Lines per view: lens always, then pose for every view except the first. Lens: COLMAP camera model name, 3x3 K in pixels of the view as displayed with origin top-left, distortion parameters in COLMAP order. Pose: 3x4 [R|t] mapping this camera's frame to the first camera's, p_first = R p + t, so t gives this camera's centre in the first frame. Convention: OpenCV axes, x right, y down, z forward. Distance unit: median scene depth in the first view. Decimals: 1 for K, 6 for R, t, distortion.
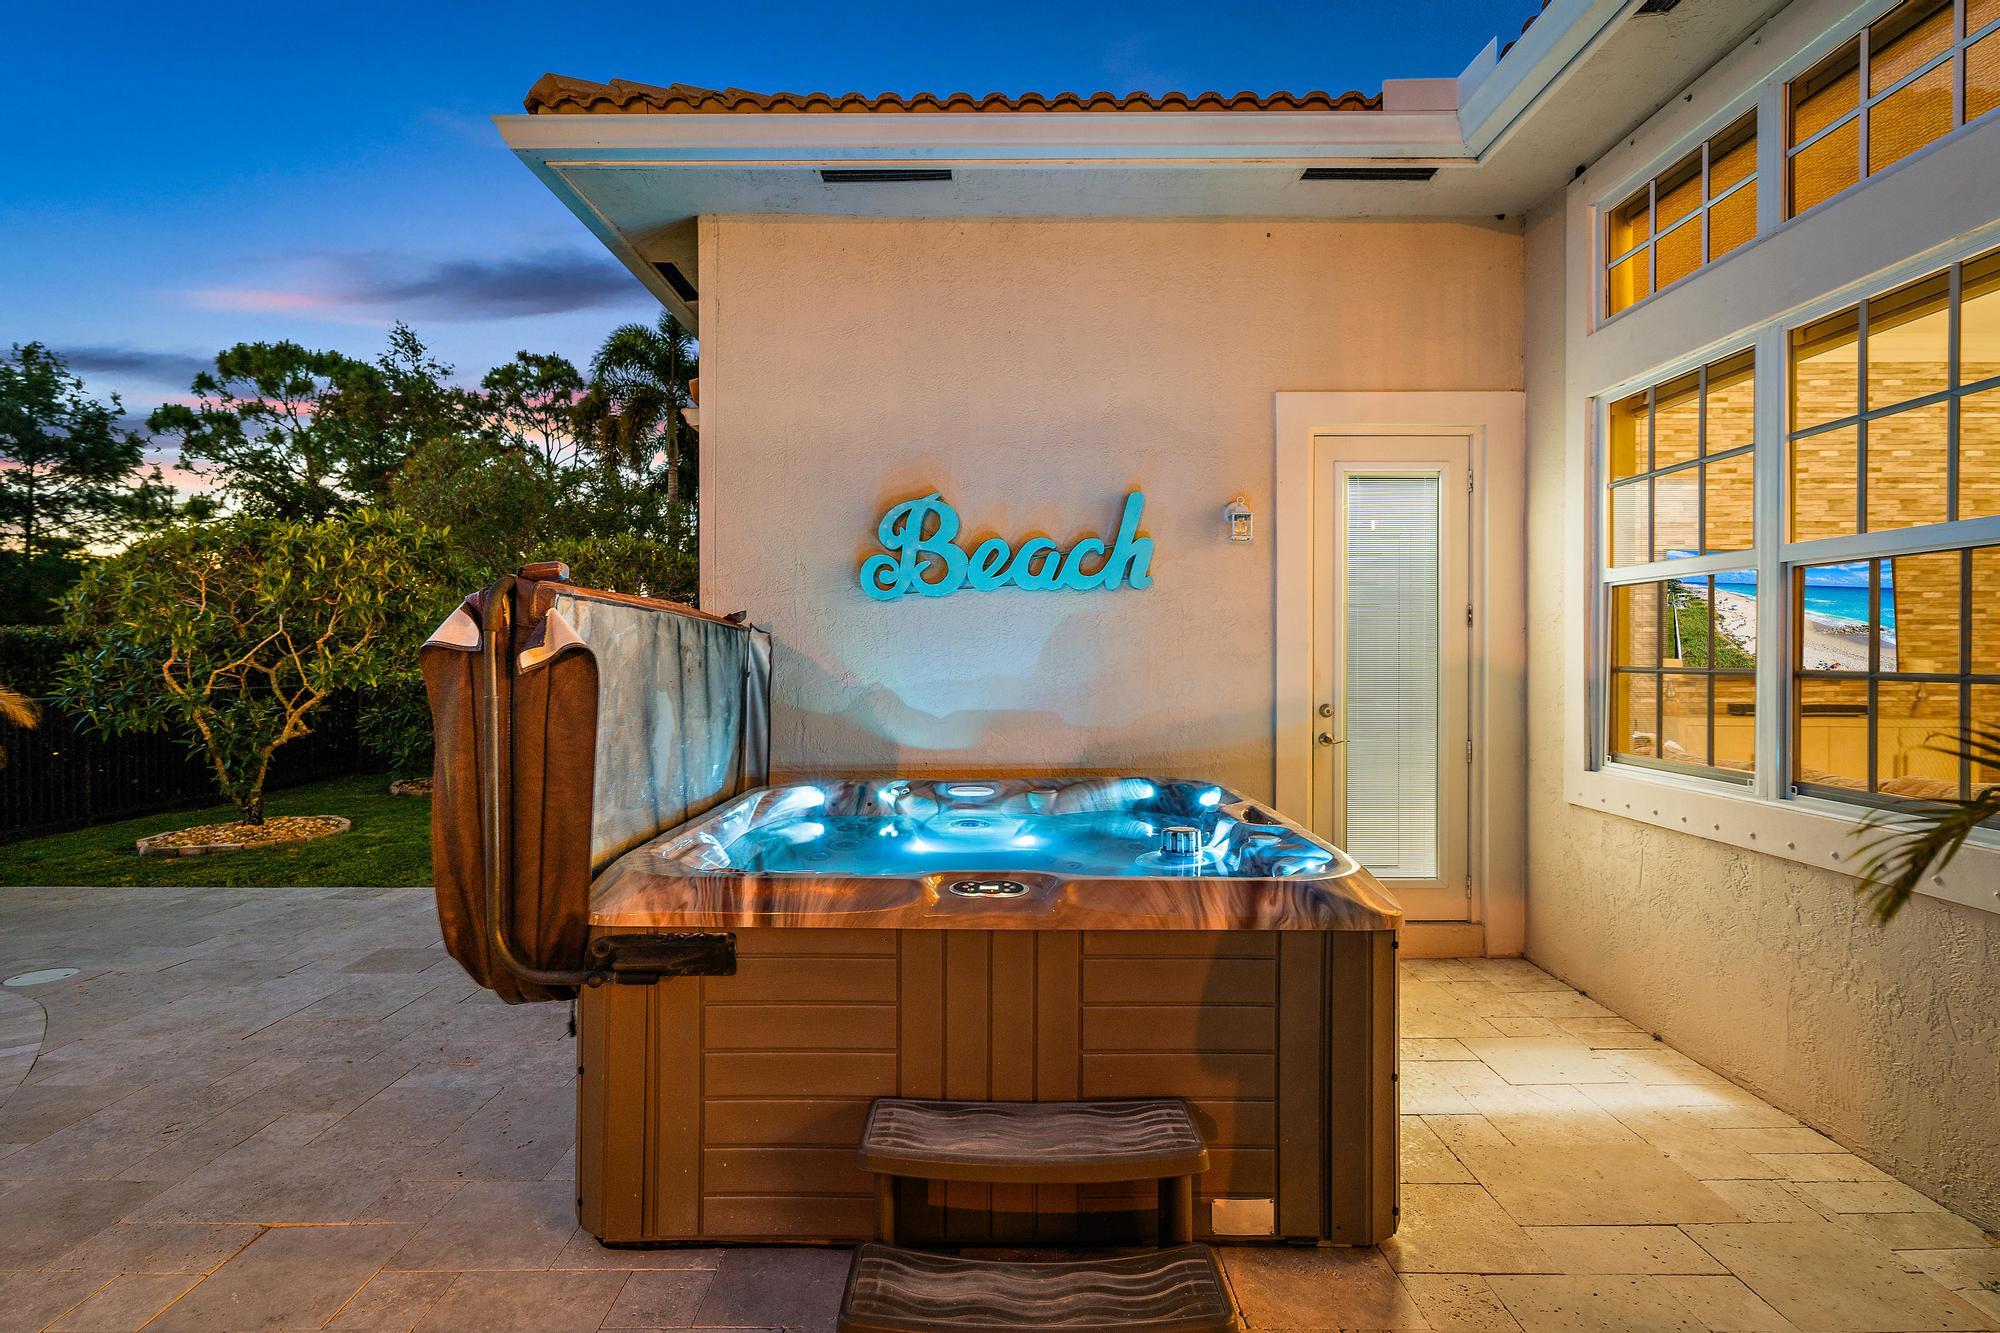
lens RADIAL K [[996.4, 0, 992.8], [0, 996.4, 662.1], [0, 0, 1]] dist [-0.003030, -0.003286]
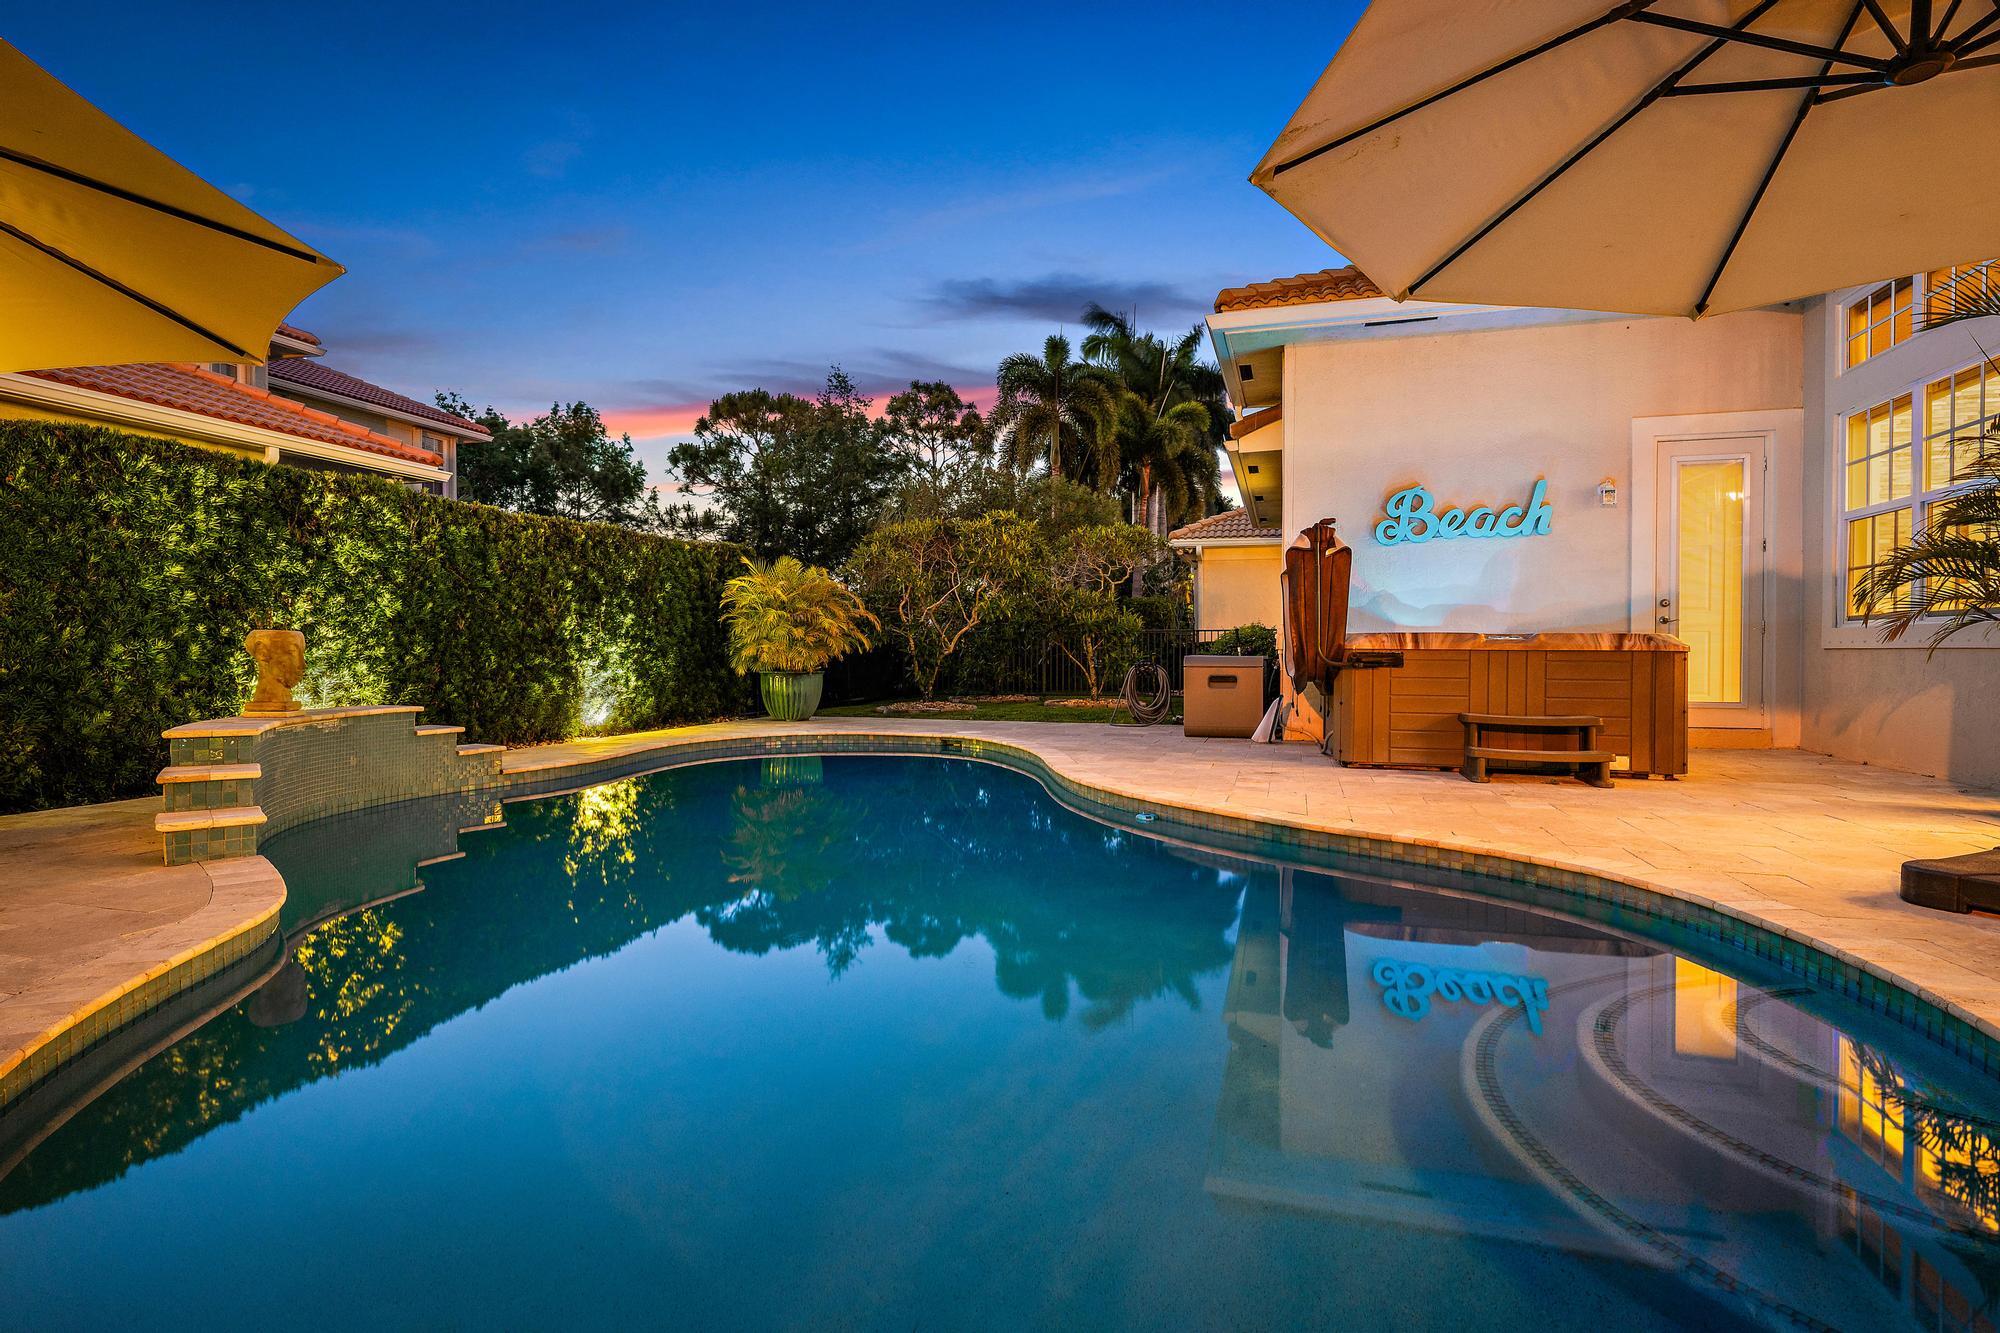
lens RADIAL K [[996.4, 0, 989.8], [0, 996.4, 657.3], [0, 0, 1]] dist [-0.003030, -0.003286]
pose [[0.956746, 0.004430, -0.290890, -0.279109], [-0.004199, 0.999990, 0.001419, 0.146888], [0.290894, -0.000137, 0.956755, -0.979328]]
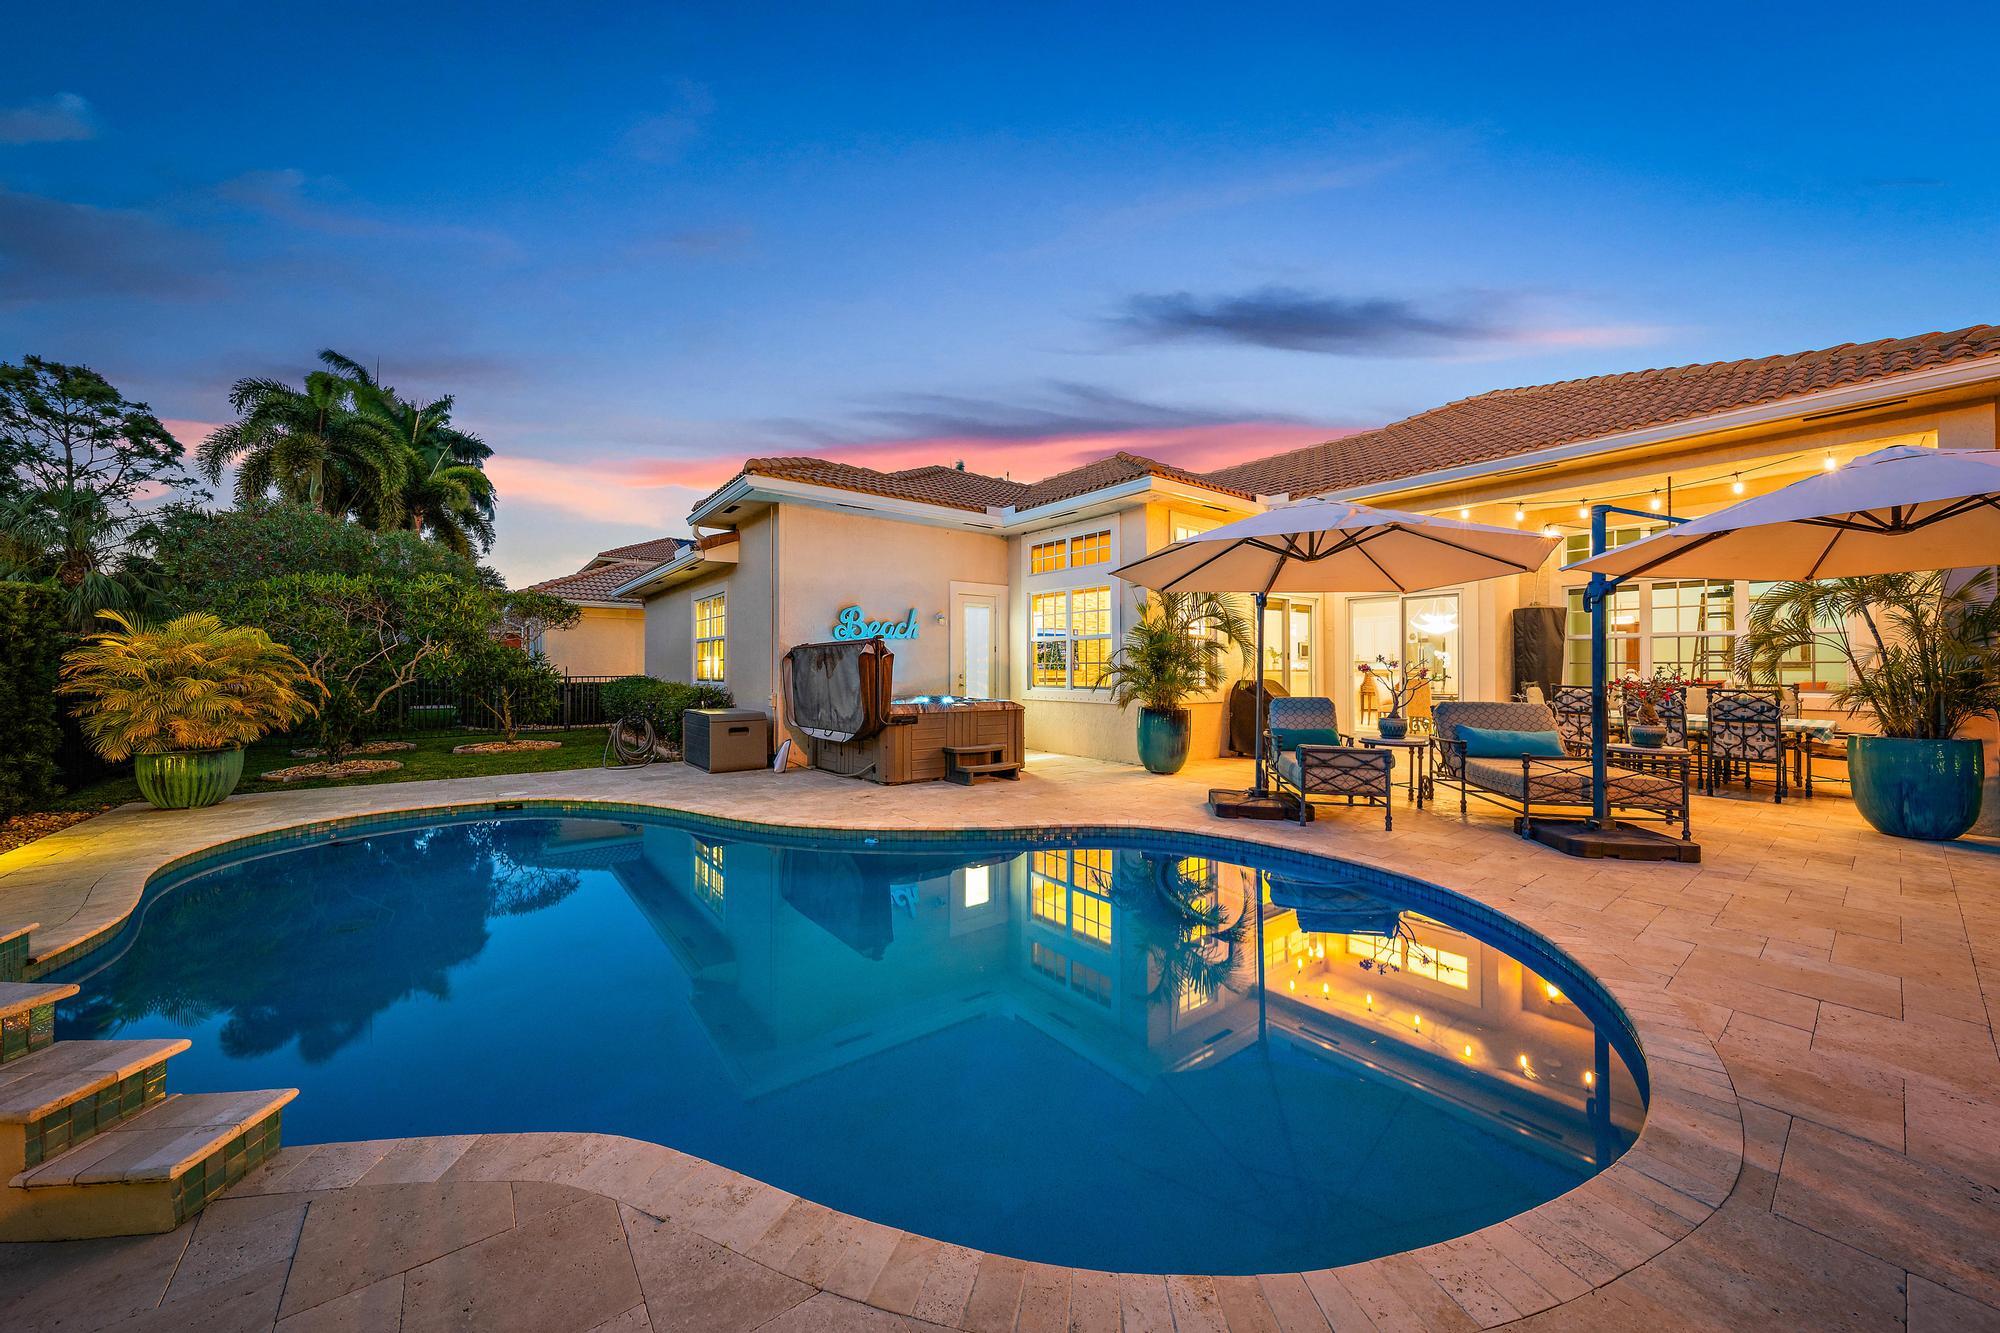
lens RADIAL K [[700.0, 0, 998.1], [0, 700.0, 649.7], [0, 0, 1]] dist [0.000723, 0.000047]
pose [[0.796109, 0.015669, 0.604950, -1.004764], [0.004463, 0.999485, -0.031762, 0.035689], [-0.605137, 0.027986, 0.795629, -0.961426]]
